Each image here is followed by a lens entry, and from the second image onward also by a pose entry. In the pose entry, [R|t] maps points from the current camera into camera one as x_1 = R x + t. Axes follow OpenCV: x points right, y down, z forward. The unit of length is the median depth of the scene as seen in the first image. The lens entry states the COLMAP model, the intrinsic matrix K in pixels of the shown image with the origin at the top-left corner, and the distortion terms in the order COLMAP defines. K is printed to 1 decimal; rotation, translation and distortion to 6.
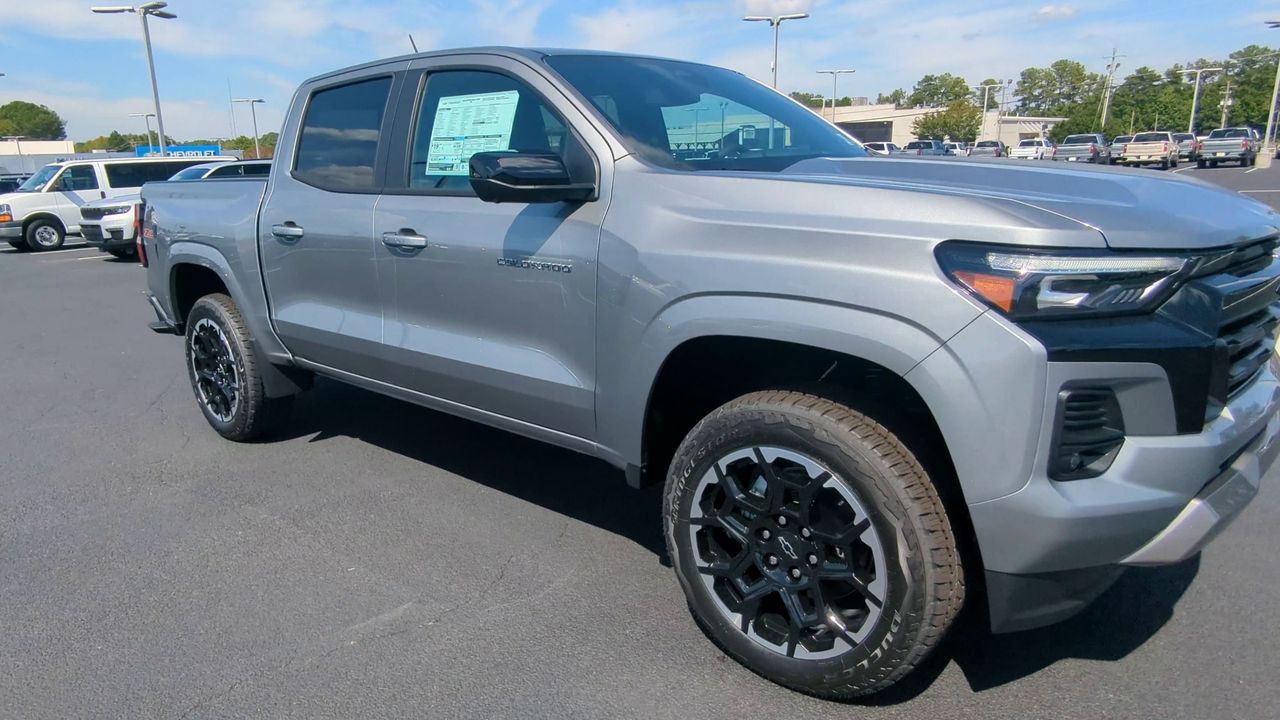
lens RADIAL K [[885.7, 0, 537.8], [0, 885.7, 417.3], [0, 0, 1]] dist [-0.000082, -0.000216]
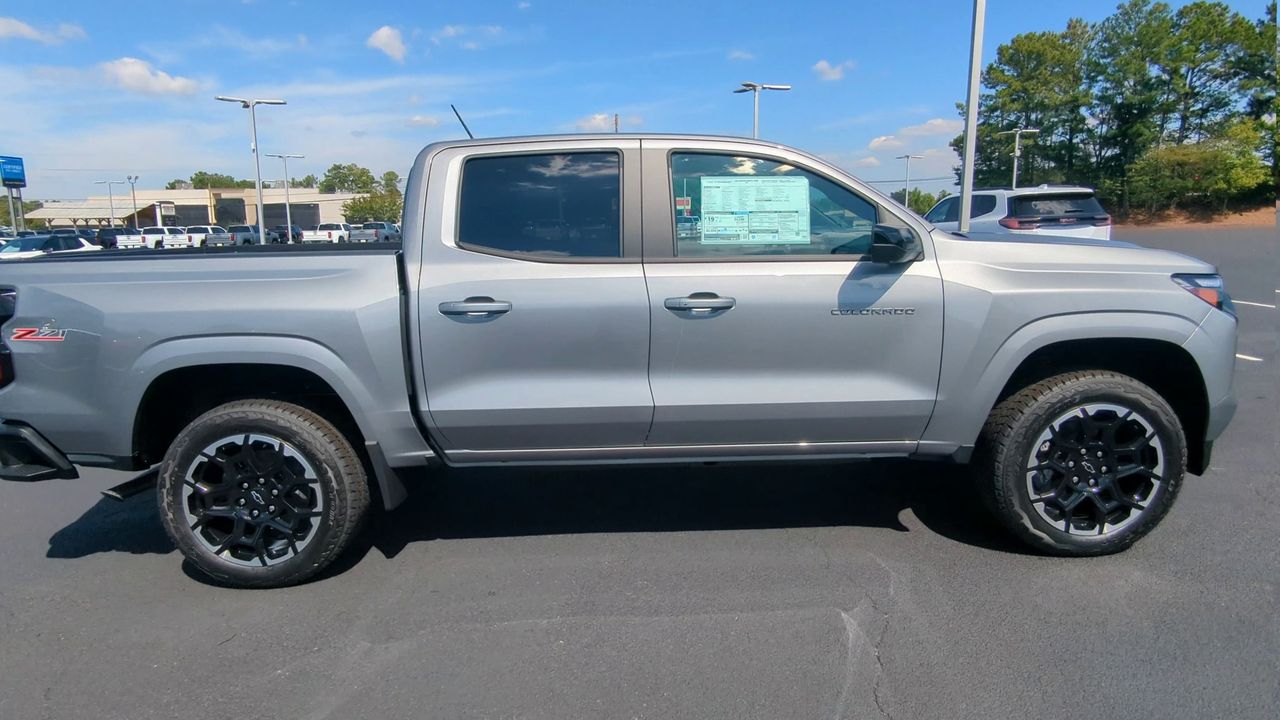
lens RADIAL K [[783.3, 0, 640.0], [0, 783.3, 360.0], [0, 0, 1]] dist [0.000822, -0.001039]
pose [[0.648504, -0.105929, 0.753805, -1.209895], [0.206077, 0.977722, -0.039895, -0.143895], [-0.732786, 0.181213, 0.655886, 0.584369]]
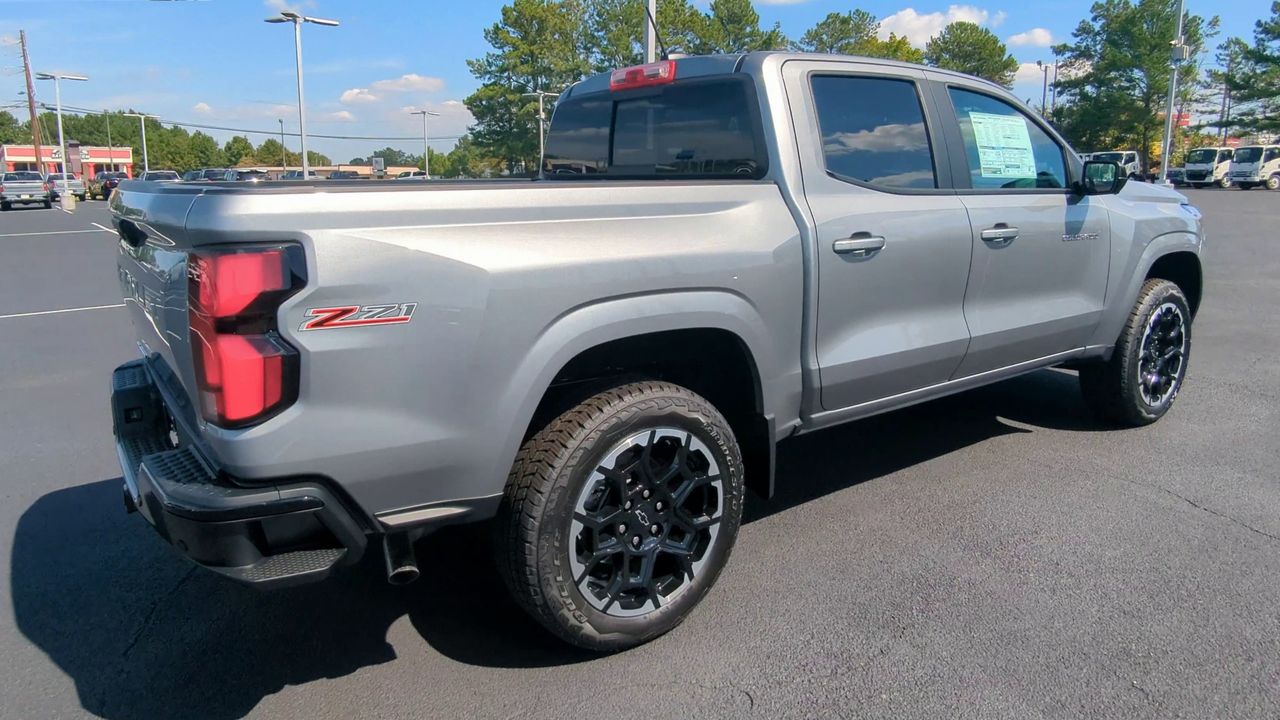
lens RADIAL K [[860.8, 0, 669.2], [0, 860.8, 321.6], [0, 0, 1]] dist [0.001081, -0.002044]
pose [[0.047739, -0.126737, 0.990787, -1.649591], [0.281849, 0.953320, 0.108364, -0.425256], [-0.958270, 0.274079, 0.081231, 1.735975]]
